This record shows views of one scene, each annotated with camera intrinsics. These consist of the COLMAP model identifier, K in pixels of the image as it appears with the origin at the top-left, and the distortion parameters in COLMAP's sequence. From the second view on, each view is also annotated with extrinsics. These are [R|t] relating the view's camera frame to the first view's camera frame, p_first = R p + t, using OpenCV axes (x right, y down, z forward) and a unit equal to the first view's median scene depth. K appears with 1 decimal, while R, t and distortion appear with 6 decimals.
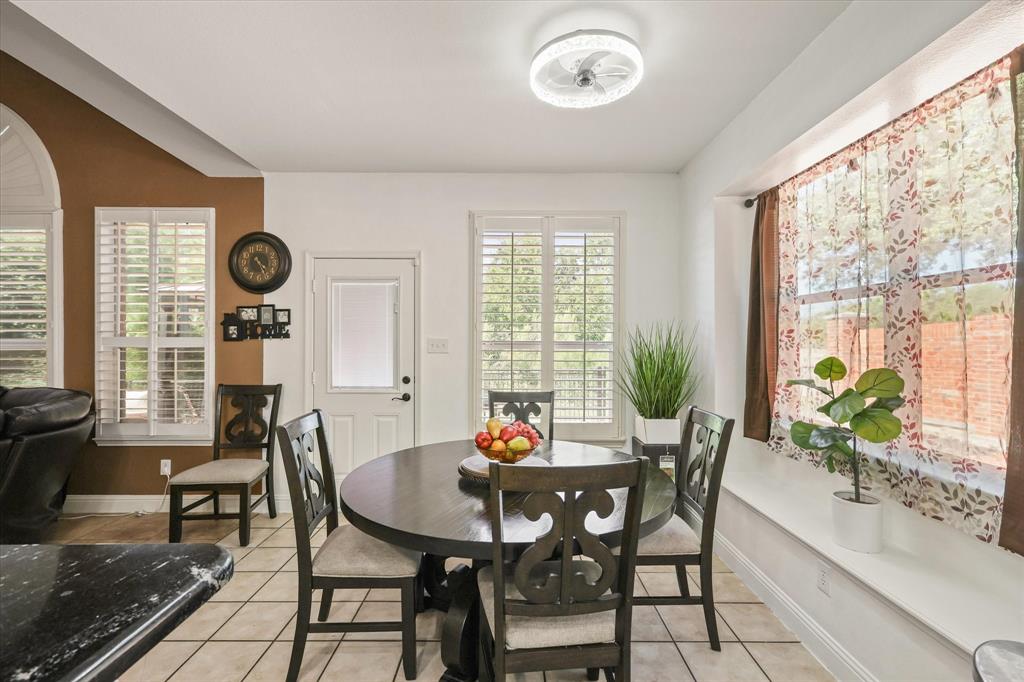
lens RADIAL K [[443.4, 0, 512.0], [0, 443.4, 341.0], [0, 0, 1]] dist [-0.000213, -0.000099]
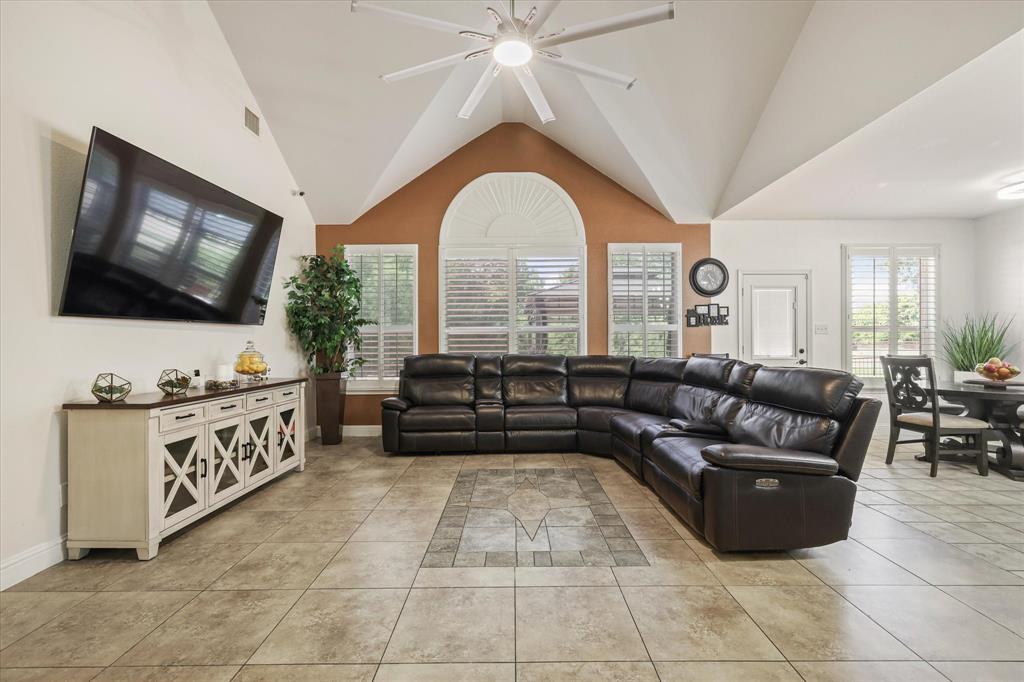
lens RADIAL K [[443.4, 0, 512.0], [0, 443.4, 341.0], [0, 0, 1]] dist [-0.000213, -0.000099]
pose [[0.999985, -0.005332, 0.001137, -1.275883], [0.005336, 0.999980, -0.003430, 0.052426], [-0.001119, 0.003436, 0.999993, -0.580920]]
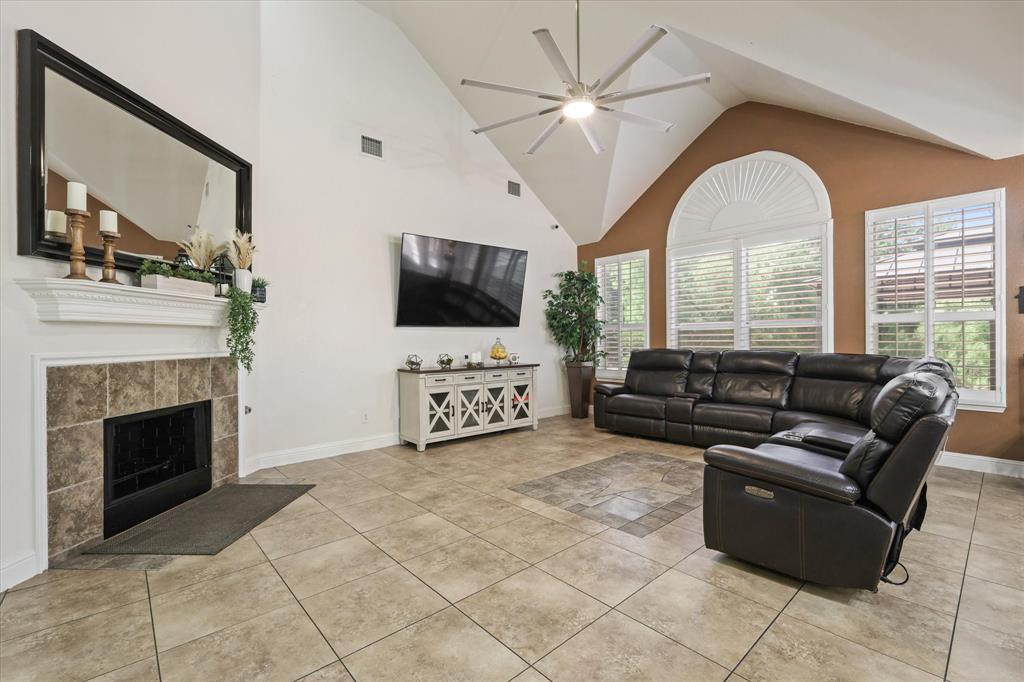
lens RADIAL K [[443.4, 0, 512.0], [0, 443.4, 341.0], [0, 0, 1]] dist [-0.000213, -0.000099]
pose [[0.668853, -0.002997, -0.743388, -0.672607], [0.007495, 0.999968, 0.002712, 0.052917], [0.743356, -0.007385, 0.668855, -0.574526]]
